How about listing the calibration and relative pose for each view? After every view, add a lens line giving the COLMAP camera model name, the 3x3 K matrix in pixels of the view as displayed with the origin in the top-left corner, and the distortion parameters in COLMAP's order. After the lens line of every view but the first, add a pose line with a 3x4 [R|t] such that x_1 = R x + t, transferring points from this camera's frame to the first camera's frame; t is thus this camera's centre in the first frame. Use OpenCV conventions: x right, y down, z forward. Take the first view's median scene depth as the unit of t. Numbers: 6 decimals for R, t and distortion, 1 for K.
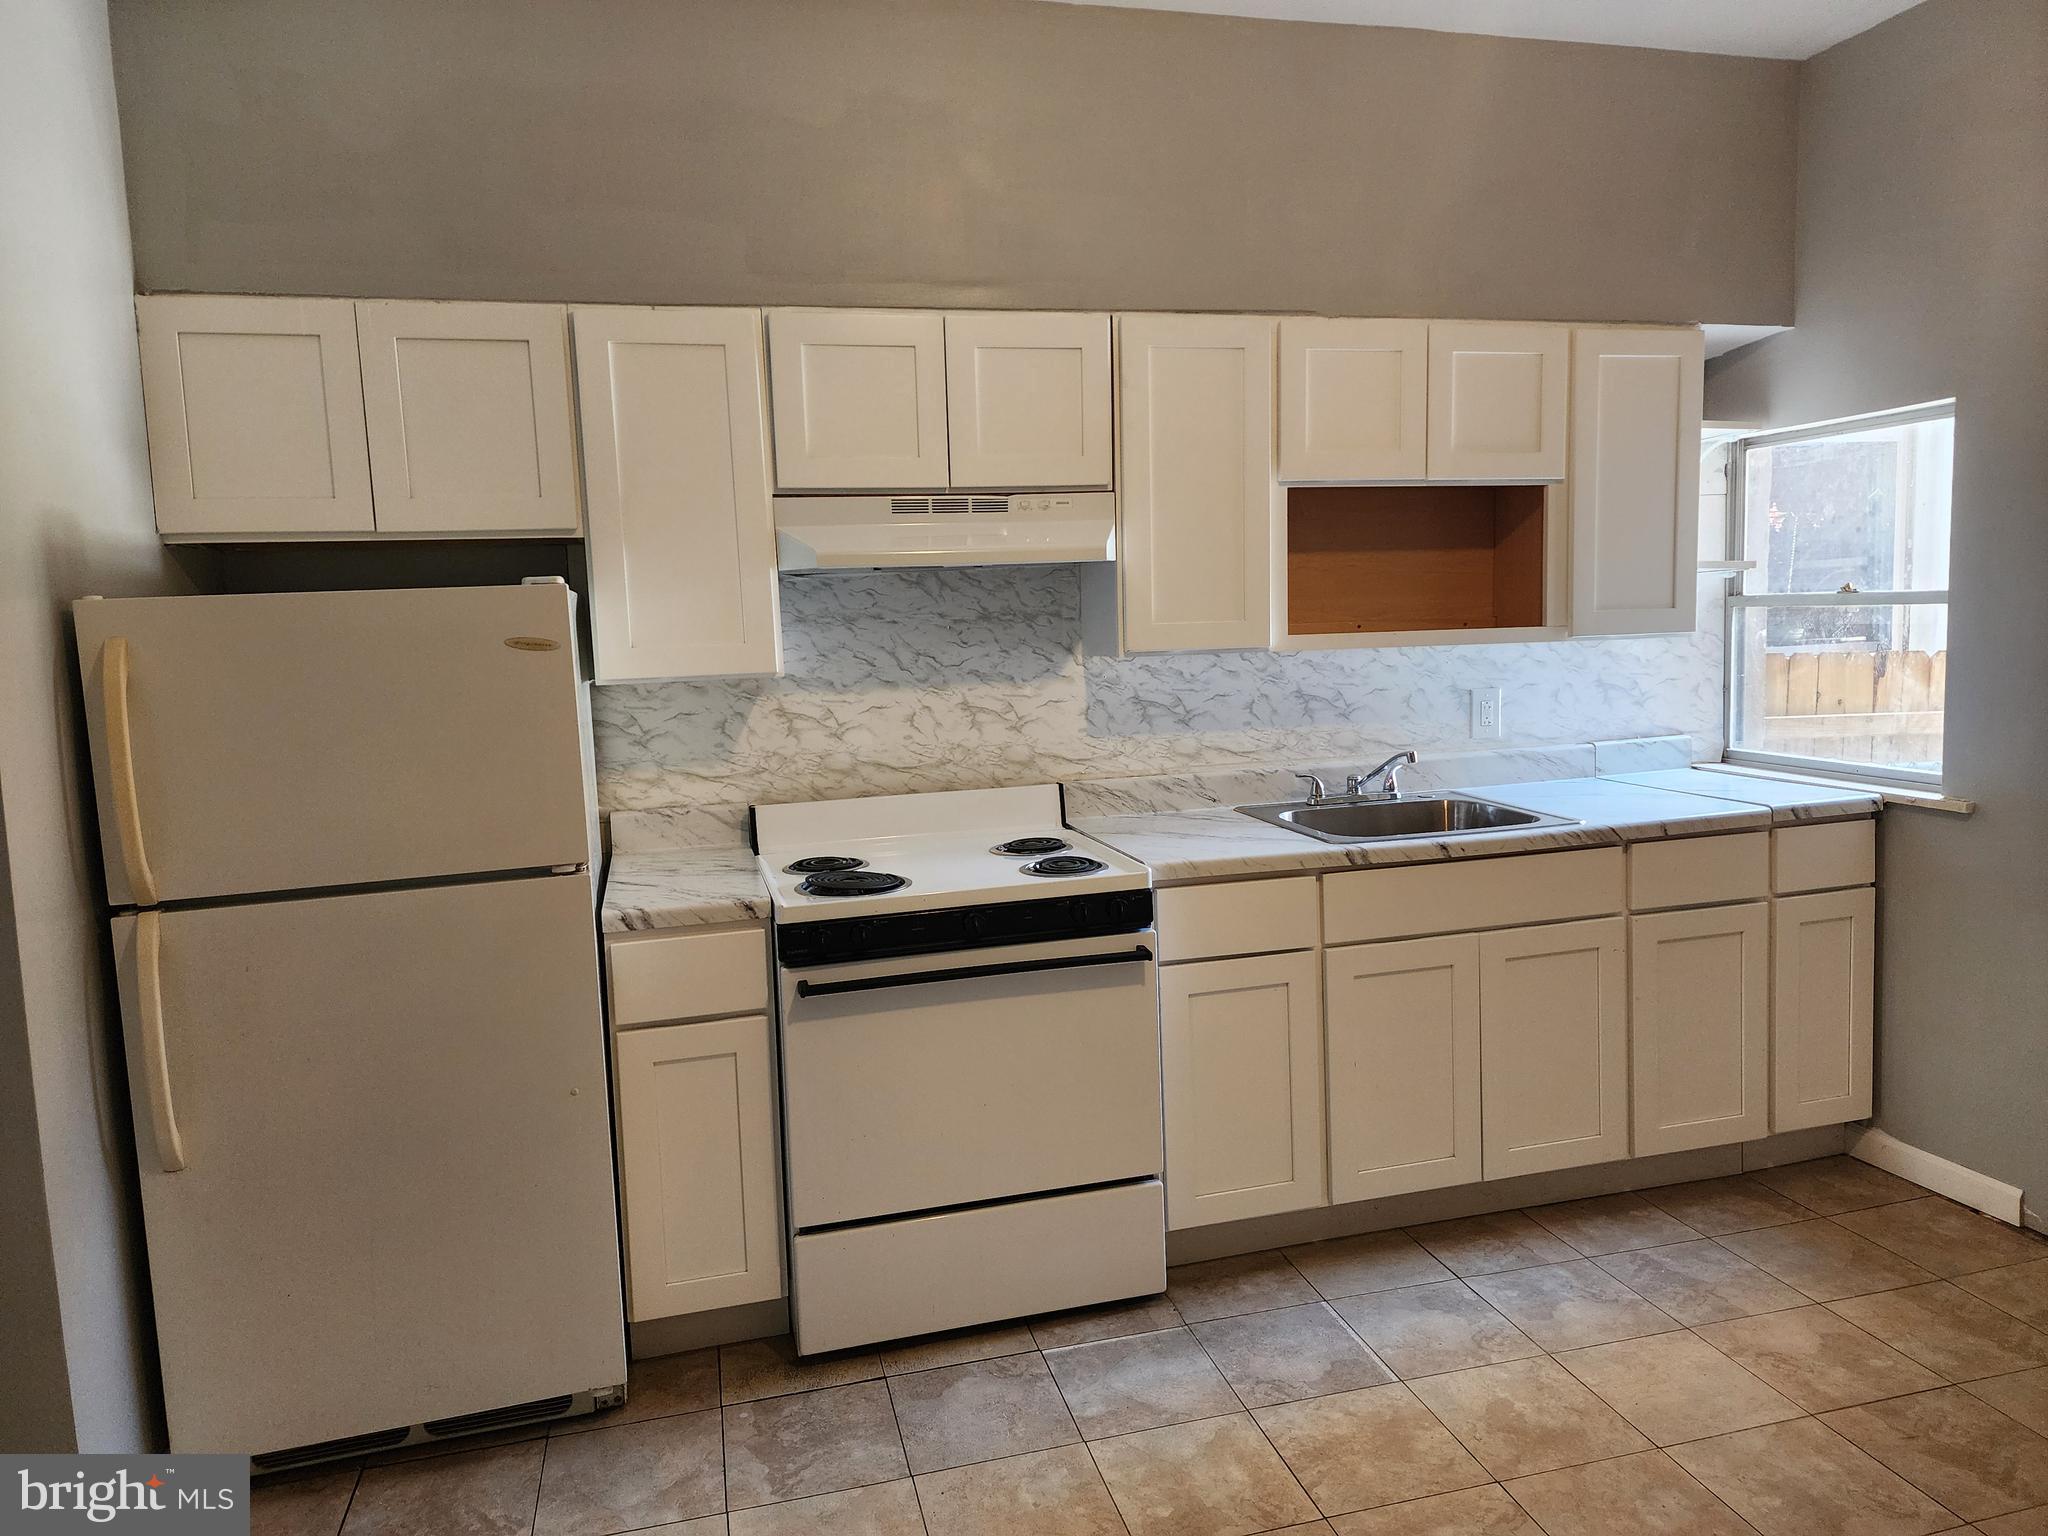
lens RADIAL K [[1371.4, 0, 1022.4], [0, 1371.4, 745.8], [0, 0, 1]] dist [0.069339, -0.058327]
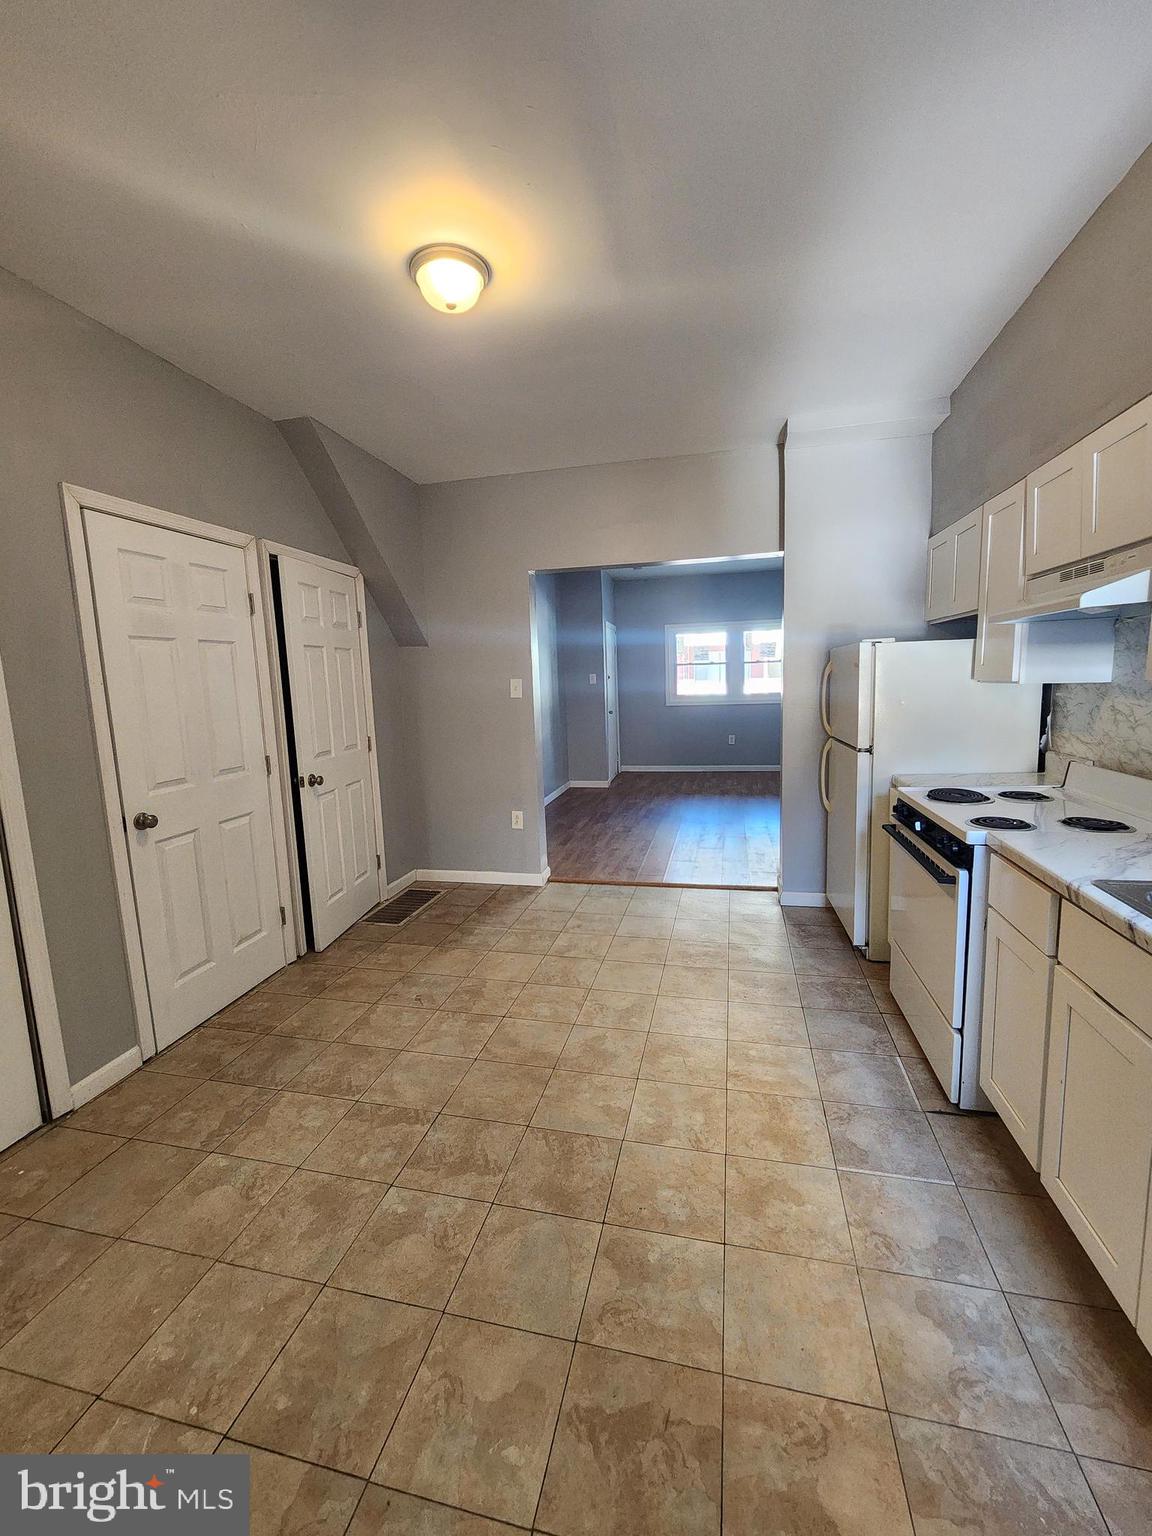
lens RADIAL K [[637.0, 0, 581.7], [0, 637.0, 766.2], [0, 0, 1]] dist [-0.001151, 0.000126]
pose [[-0.456415, 0.175740, -0.872239, 0.741219], [-0.036169, 0.975826, 0.215537, -0.094055], [0.889032, 0.129923, -0.439025, 0.794023]]
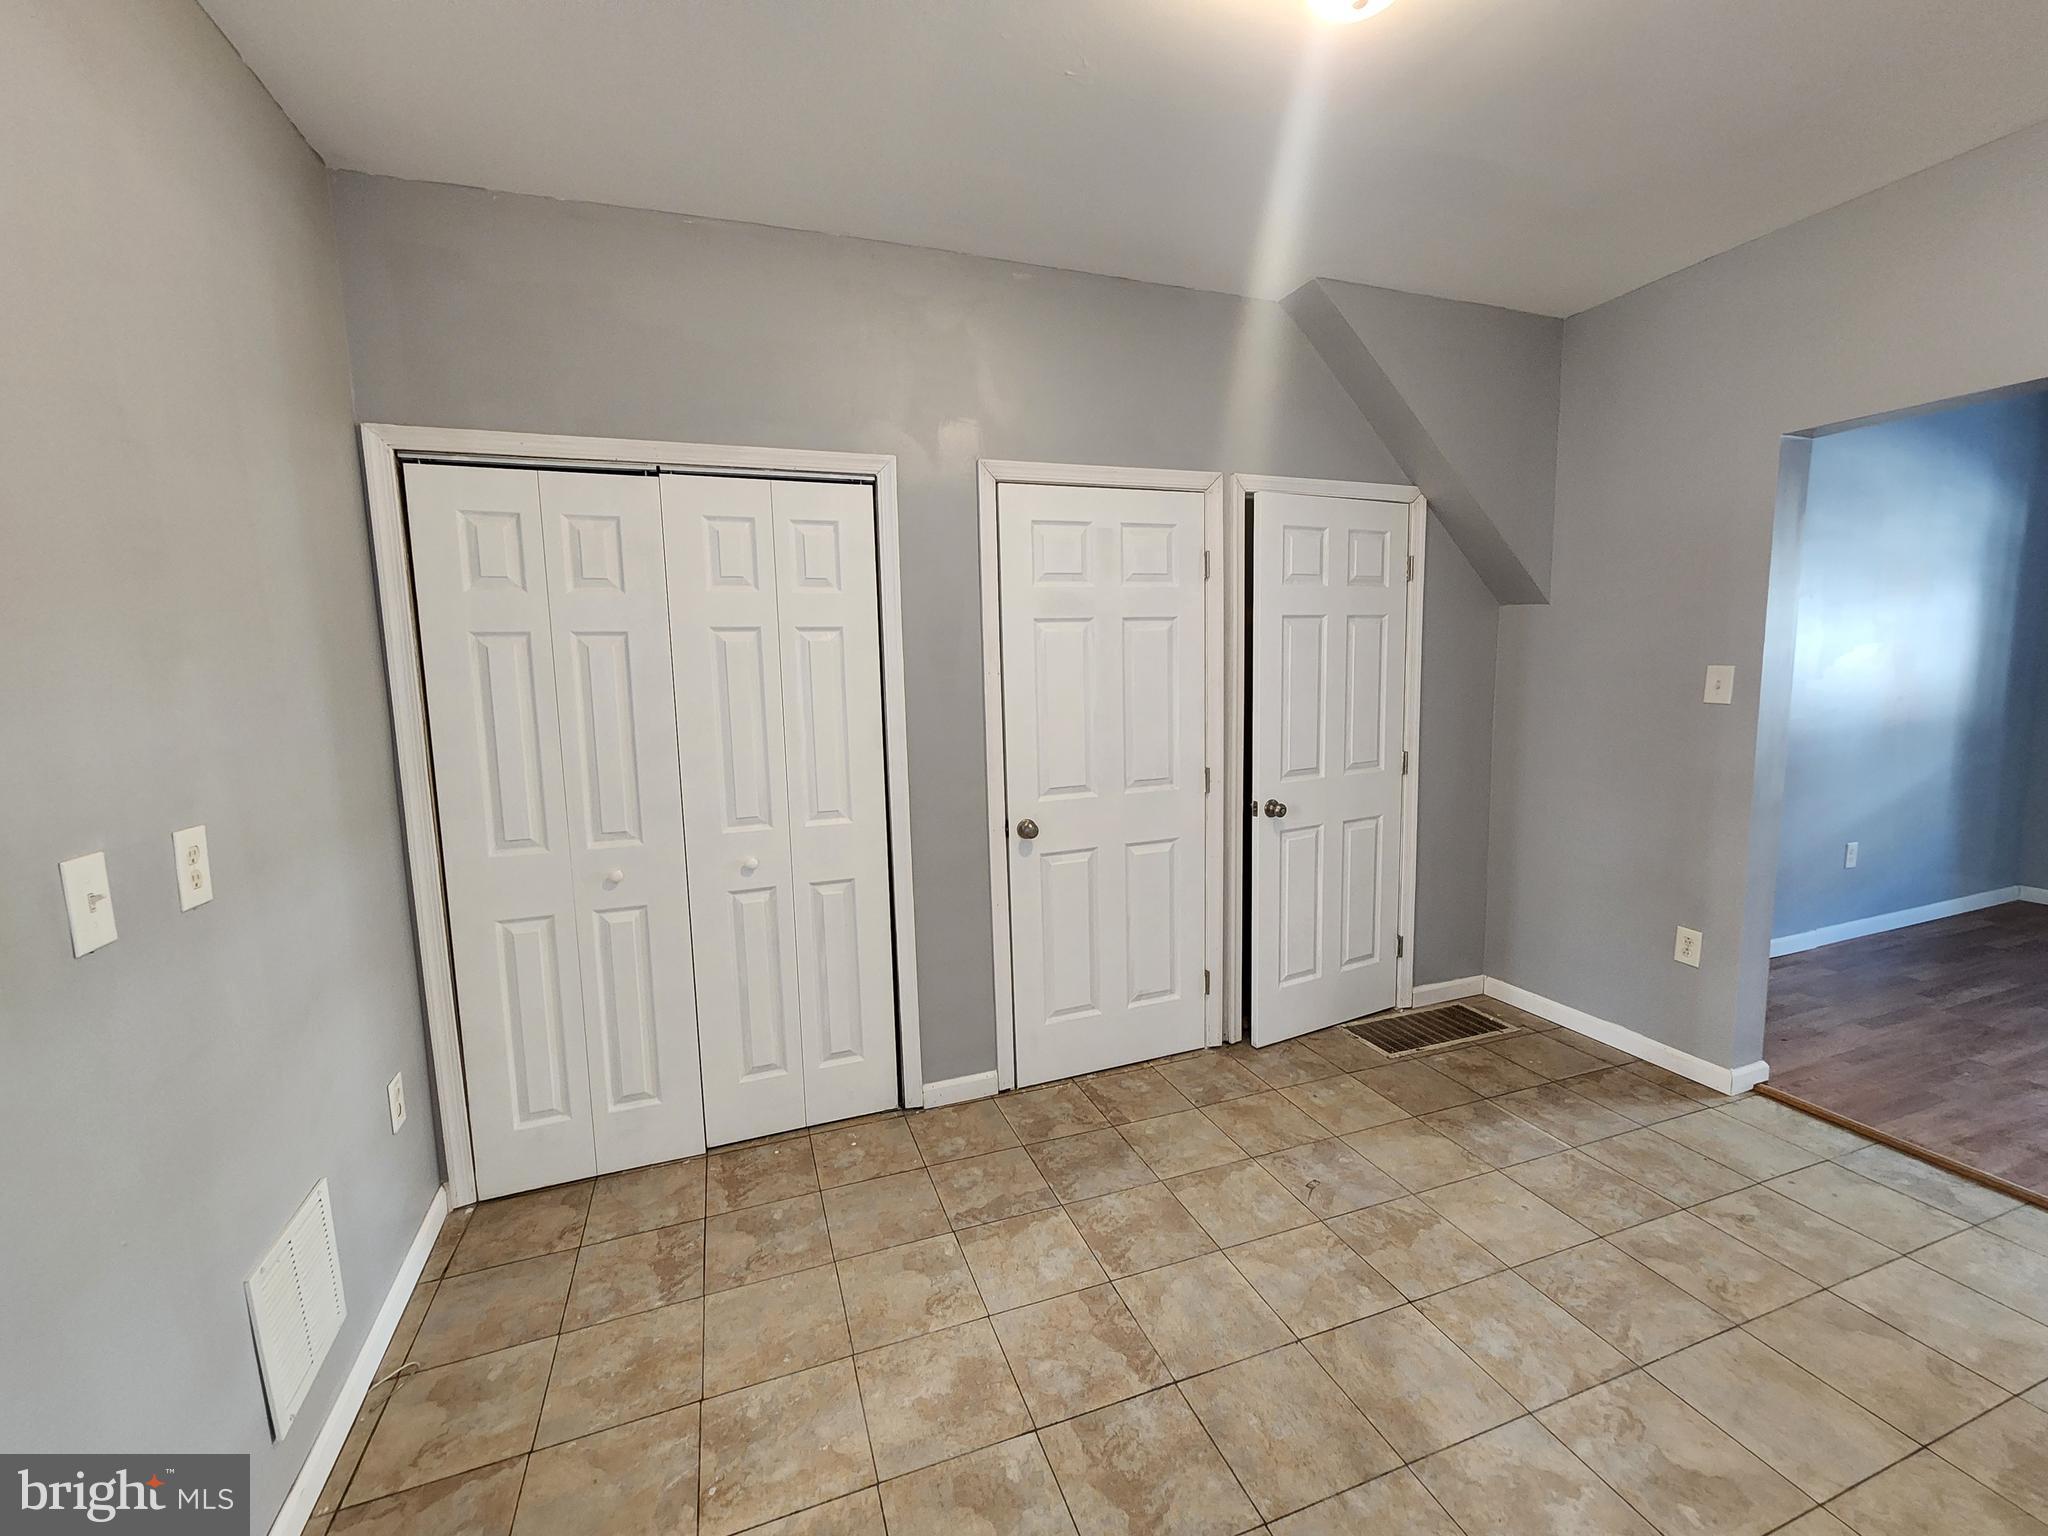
lens RADIAL K [[848.4, 0, 1012.0], [0, 848.4, 768.8], [0, 0, 1]] dist [-0.004860, 0.002444]
pose [[-0.993569, 0.073755, -0.085915, 0.424896], [0.052871, 0.973157, 0.223988, -0.108962], [0.100129, 0.218005, -0.970798, 0.852910]]
